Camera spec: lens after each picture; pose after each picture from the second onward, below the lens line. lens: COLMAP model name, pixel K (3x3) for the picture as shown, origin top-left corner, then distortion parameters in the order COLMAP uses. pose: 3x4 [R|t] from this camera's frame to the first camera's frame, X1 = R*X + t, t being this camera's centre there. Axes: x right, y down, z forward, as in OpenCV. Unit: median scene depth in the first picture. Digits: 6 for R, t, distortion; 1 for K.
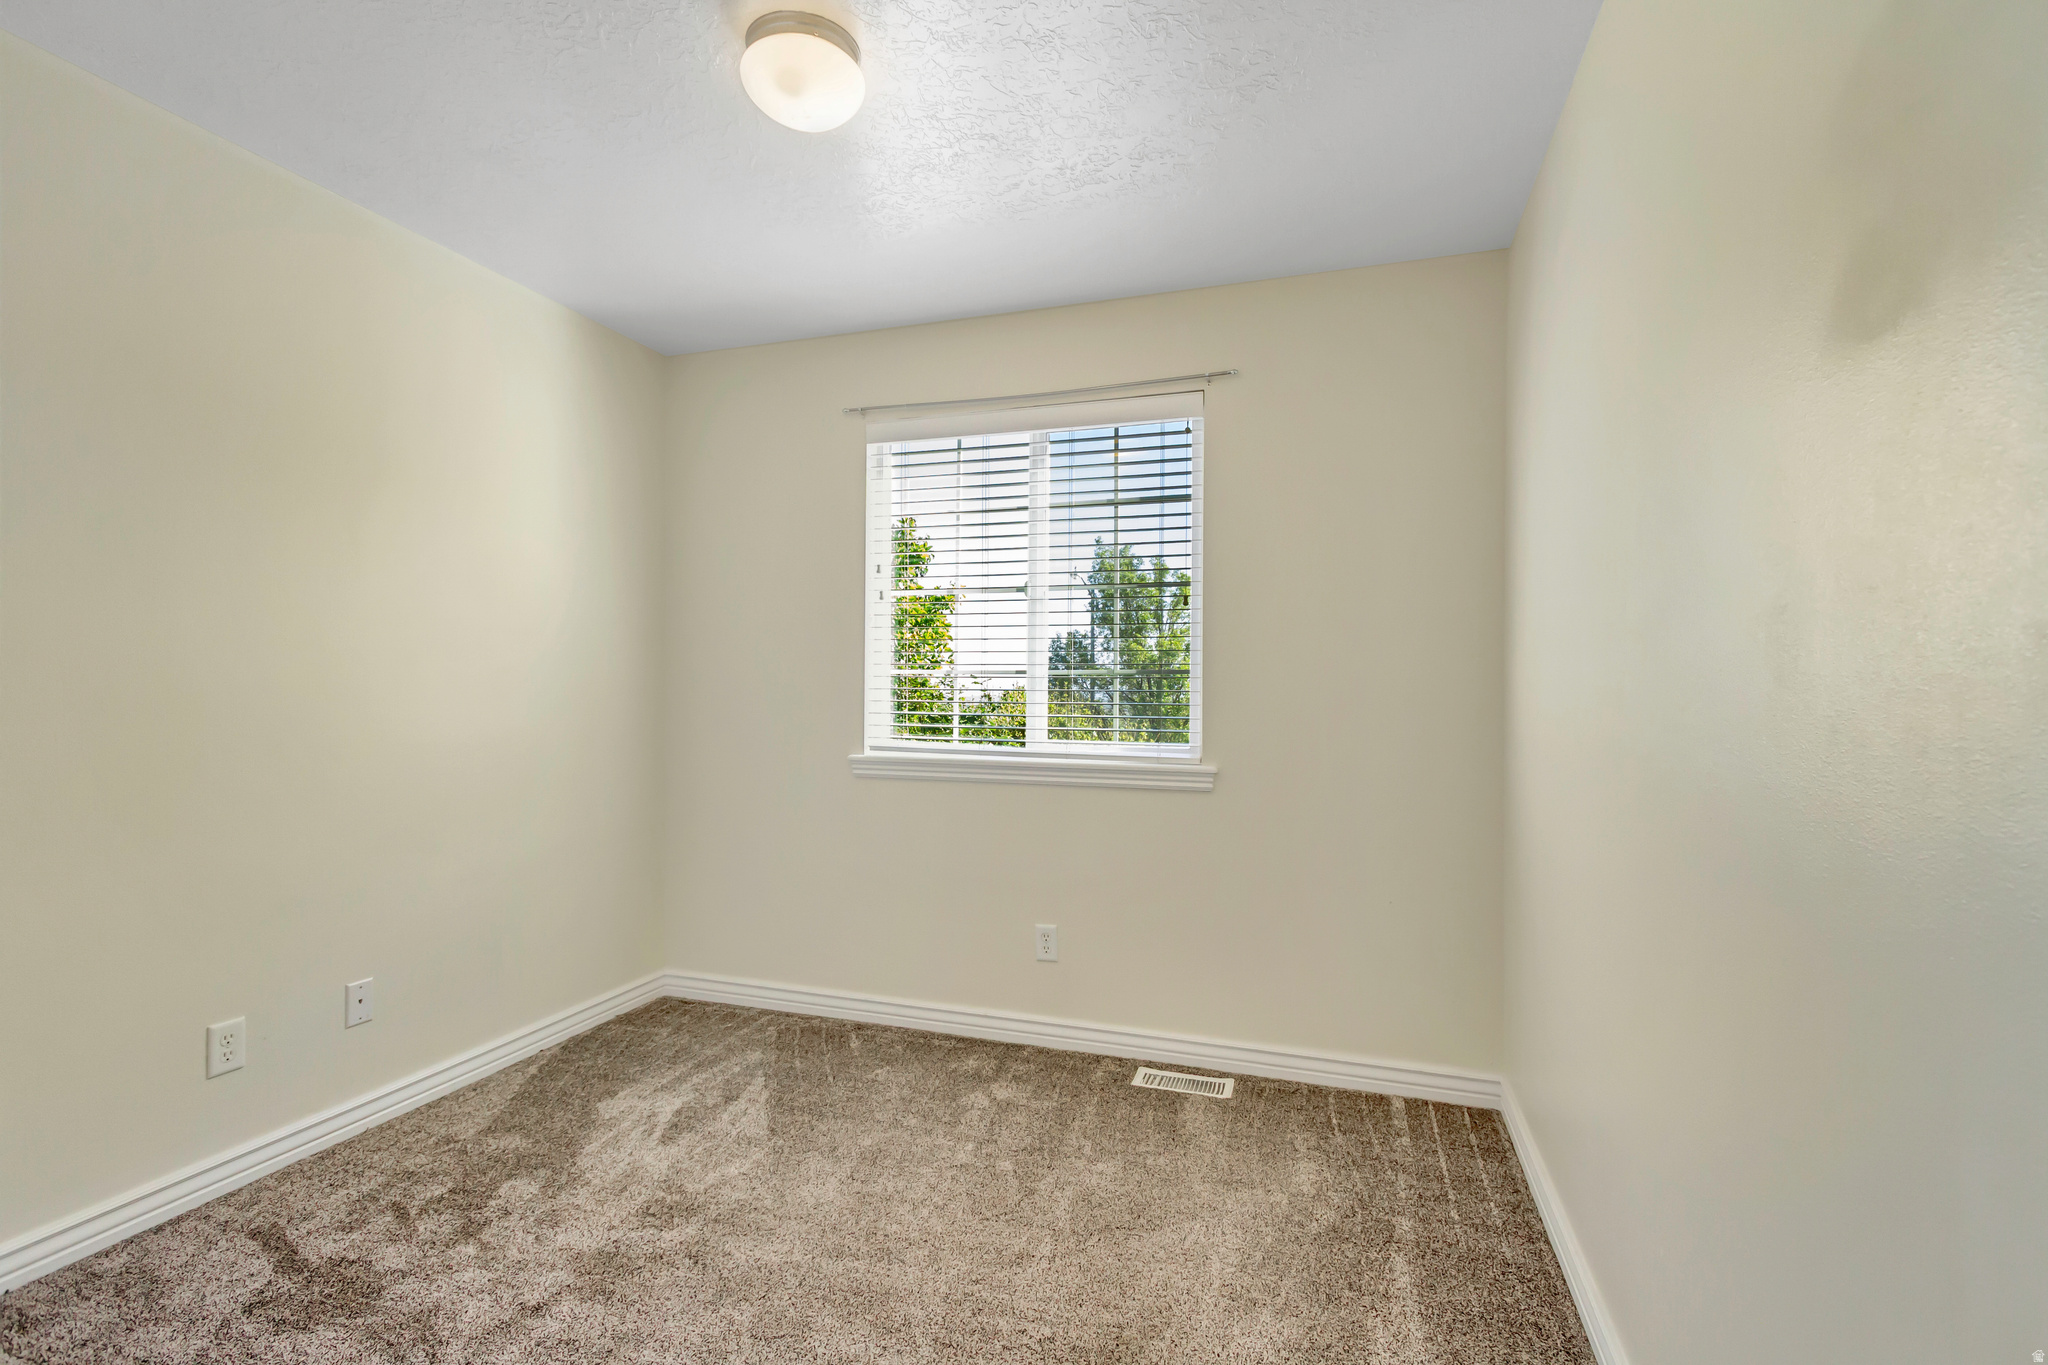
lens RADIAL K [[937.0, 0, 1031.1], [0, 937.0, 685.1], [0, 0, 1]] dist [-0.000343, -0.000115]
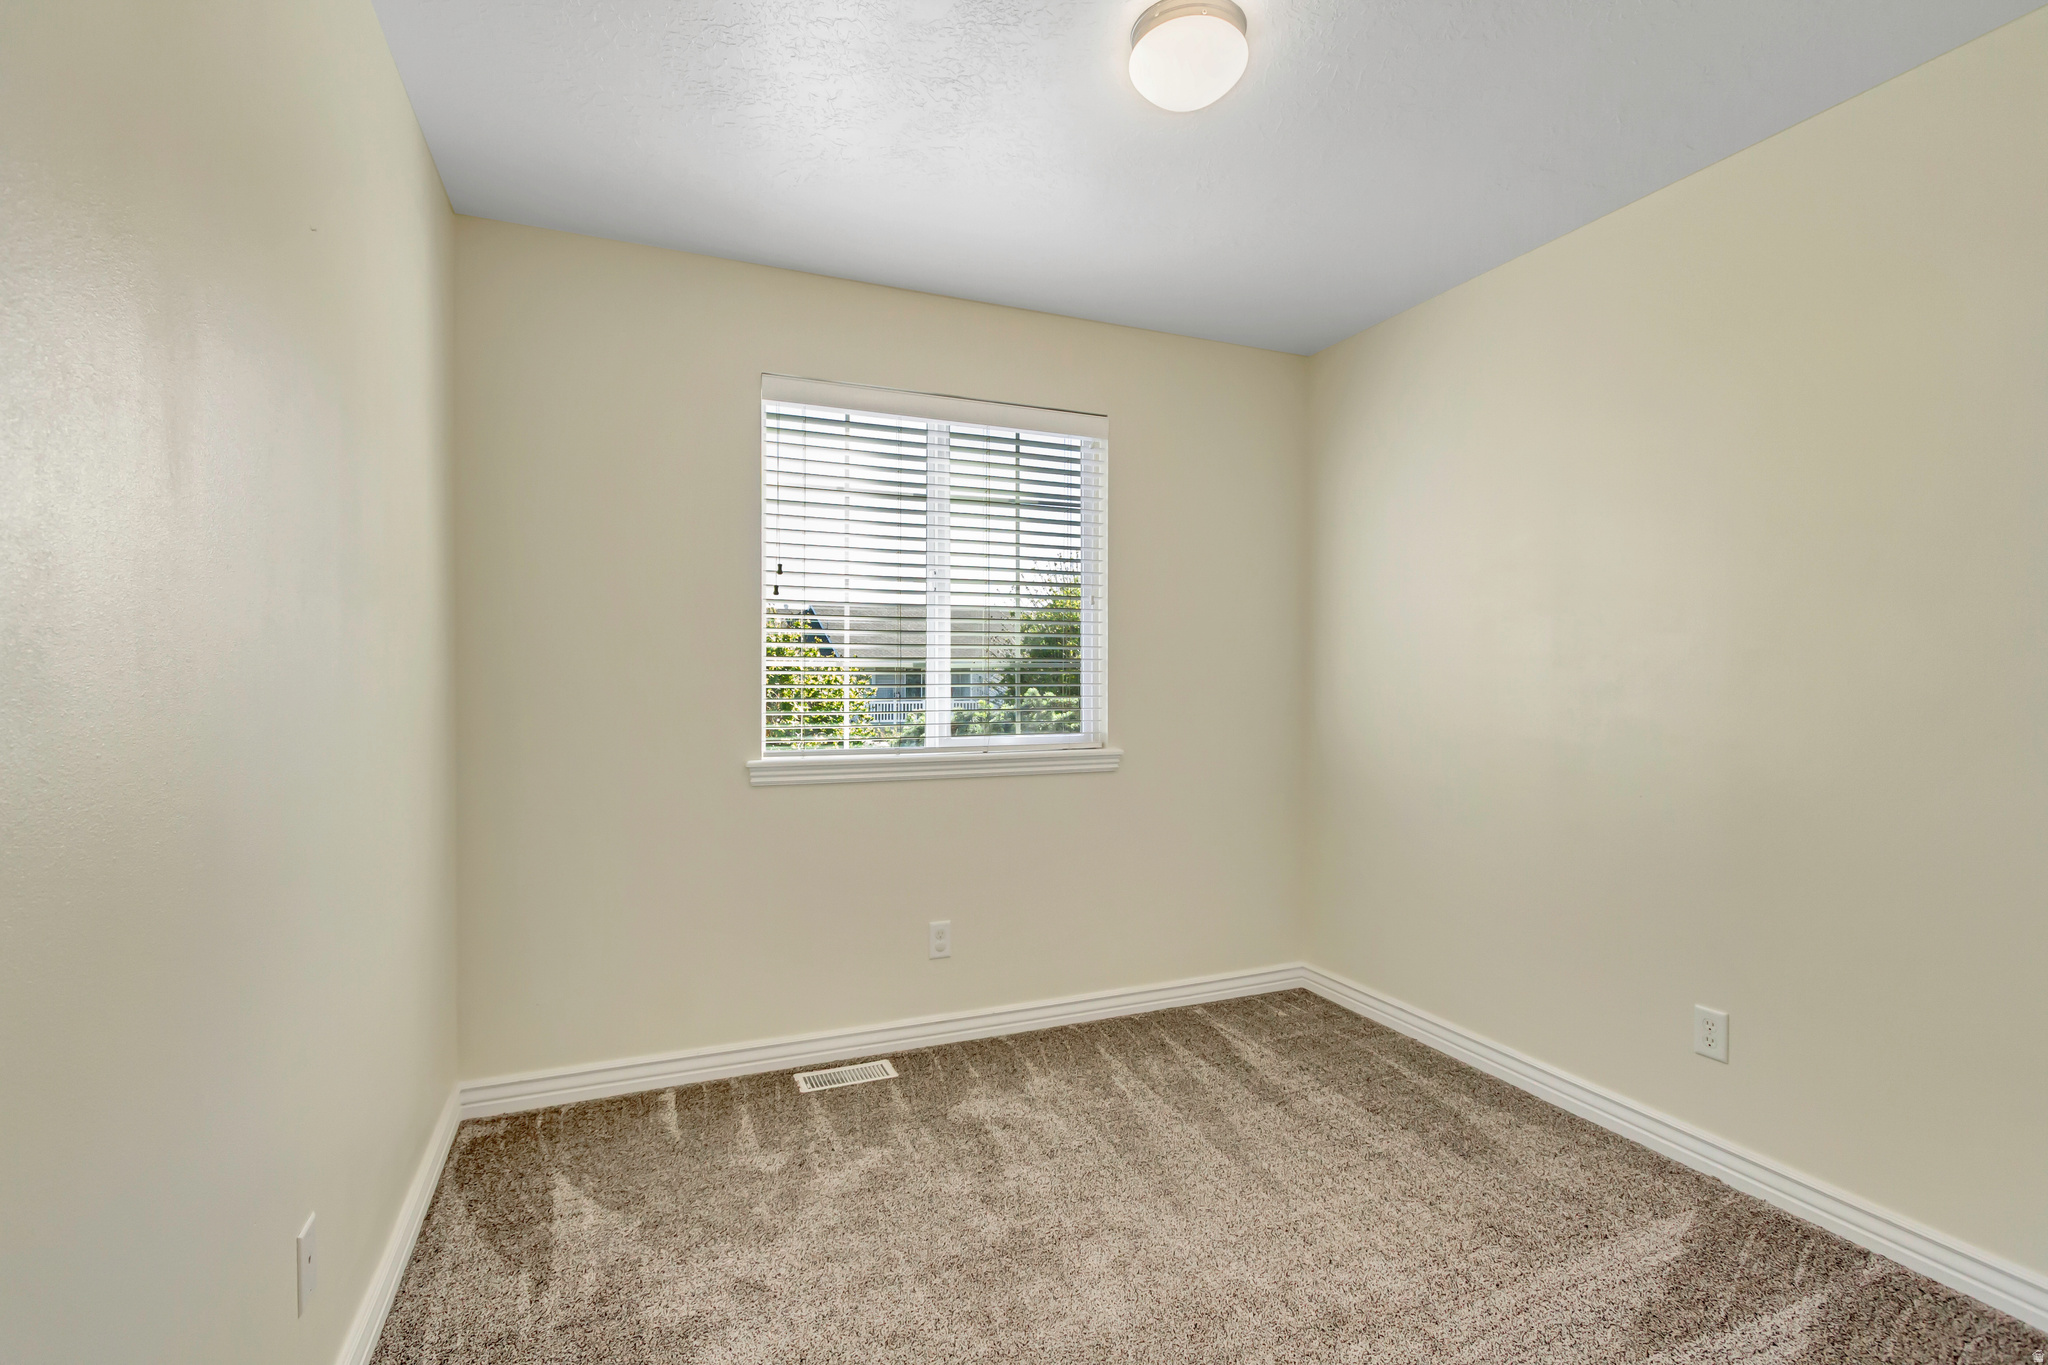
lens RADIAL K [[937.0, 0, 1030.9], [0, 937.0, 676.2], [0, 0, 1]] dist [-0.000343, -0.000115]
pose [[0.751573, -0.004385, 0.659635, -0.586709], [0.005061, 0.999987, 0.000882, -0.002845], [-0.659630, 0.002676, 0.751585, 0.201517]]
